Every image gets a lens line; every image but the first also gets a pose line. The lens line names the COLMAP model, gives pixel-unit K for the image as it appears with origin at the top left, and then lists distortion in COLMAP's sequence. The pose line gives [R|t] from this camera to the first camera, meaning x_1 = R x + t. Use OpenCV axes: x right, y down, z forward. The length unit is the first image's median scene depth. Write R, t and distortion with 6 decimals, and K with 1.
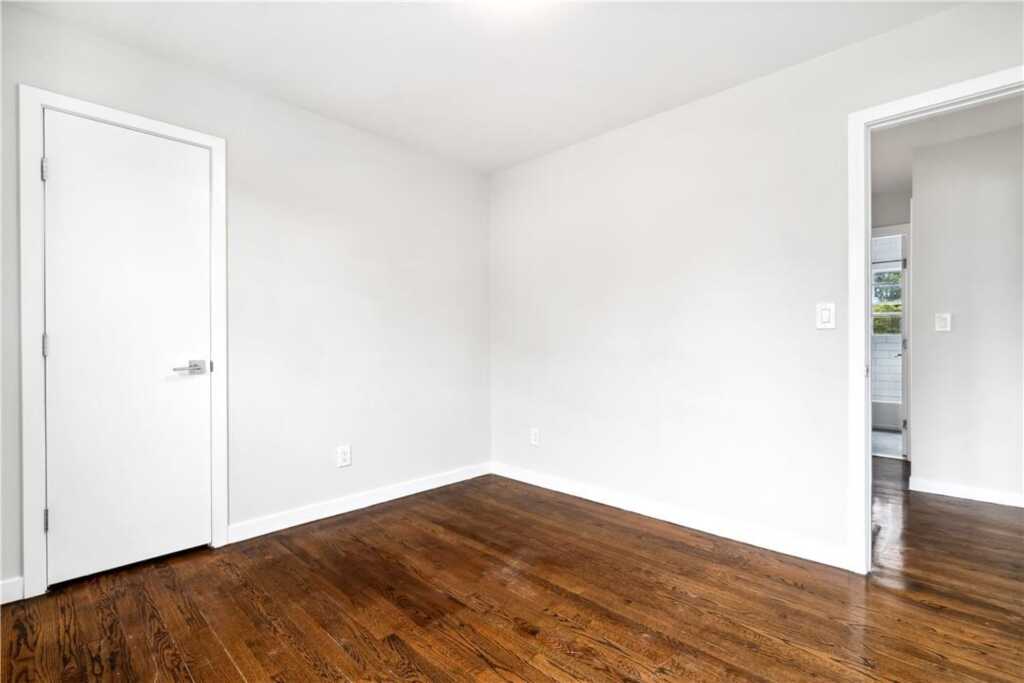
lens RADIAL K [[471.1, 0, 517.6], [0, 471.1, 337.0], [0, 0, 1]] dist [-0.001046, 0.000587]
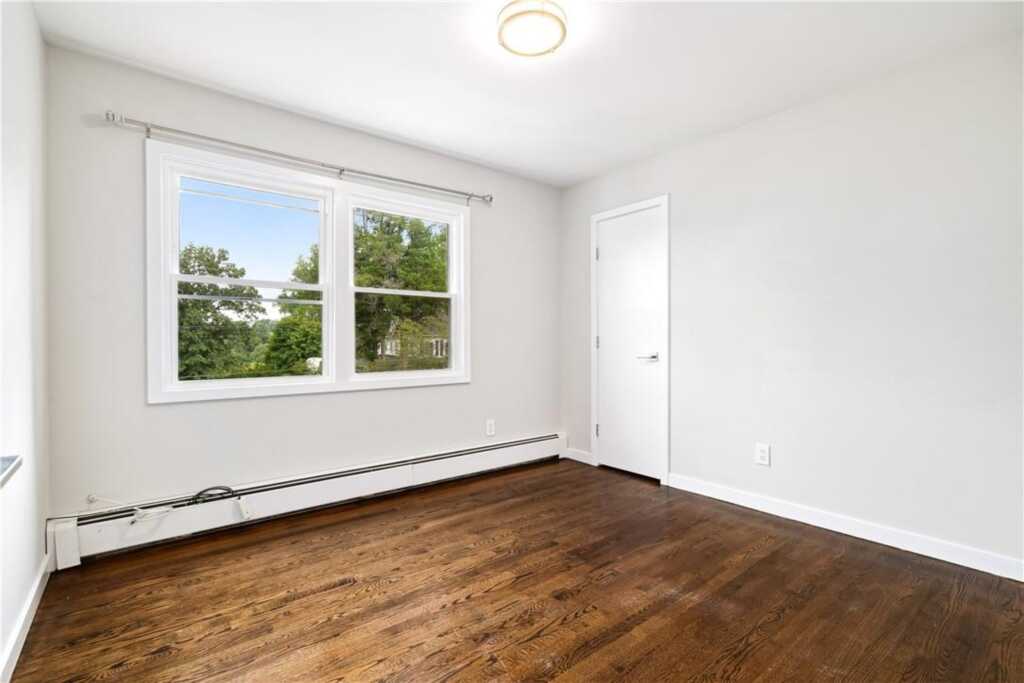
lens RADIAL K [[471.1, 0, 517.6], [0, 471.1, 337.0], [0, 0, 1]] dist [-0.001046, 0.000587]
pose [[-0.121096, -0.007464, -0.992613, 0.909197], [0.014308, 0.999855, -0.009264, 0.009792], [0.992538, -0.015325, -0.120971, 0.815722]]
